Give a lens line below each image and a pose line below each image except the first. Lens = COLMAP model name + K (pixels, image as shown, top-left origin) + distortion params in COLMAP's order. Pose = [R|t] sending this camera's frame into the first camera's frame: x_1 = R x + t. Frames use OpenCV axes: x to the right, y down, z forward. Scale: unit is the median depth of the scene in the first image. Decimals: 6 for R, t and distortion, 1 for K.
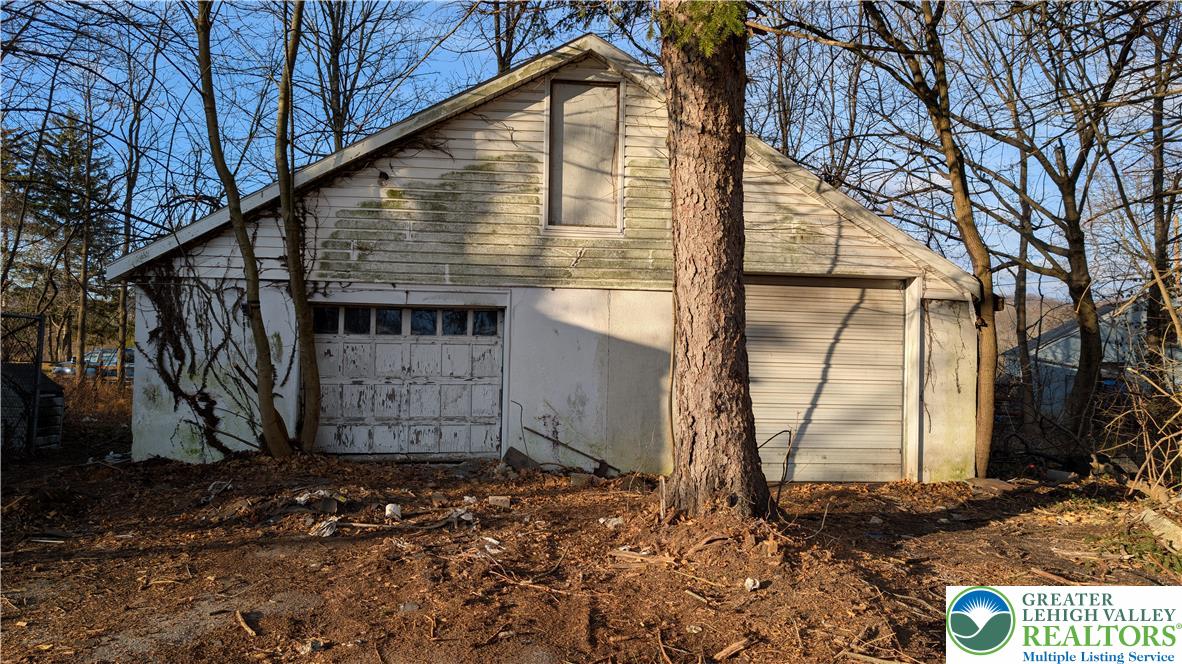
lens RADIAL K [[842.2, 0, 591.0], [0, 842.2, 332.0], [0, 0, 1]] dist [0.049288, -0.001356]
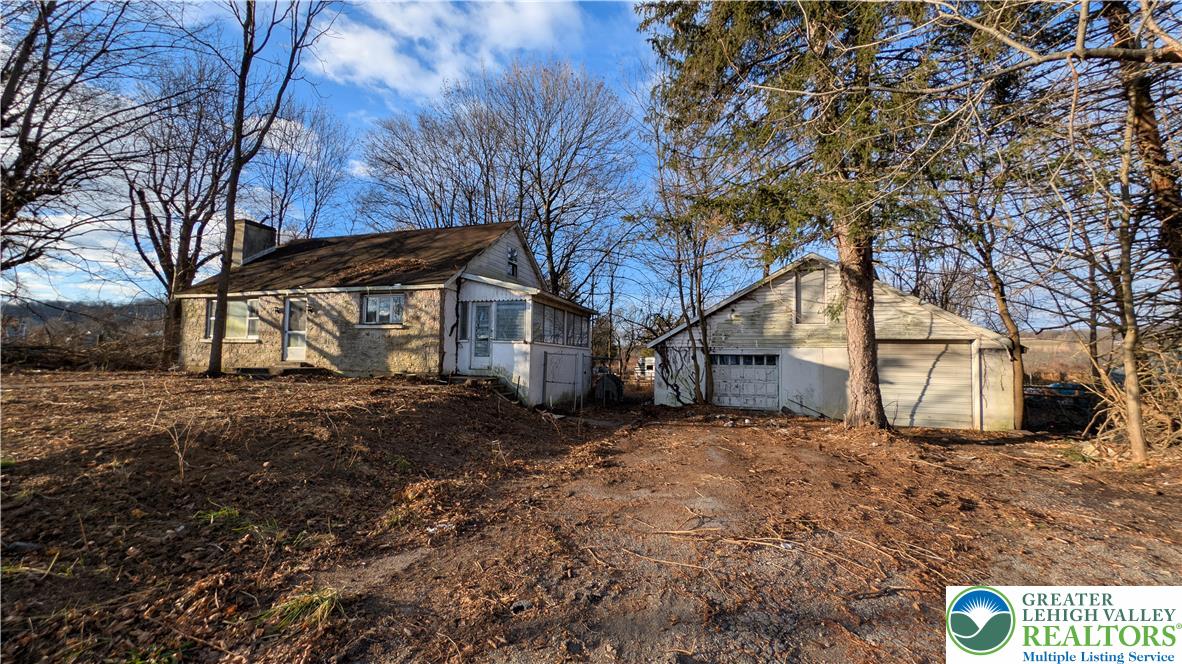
lens RADIAL K [[438.7, 0, 588.8], [0, 438.7, 341.1], [0, 0, 1]] dist [0.001128, 0.000023]
pose [[0.893879, -0.025817, -0.447563, -0.016284], [0.010310, 0.999260, -0.037049, -0.027484], [0.448189, 0.028503, 0.893484, -0.549403]]
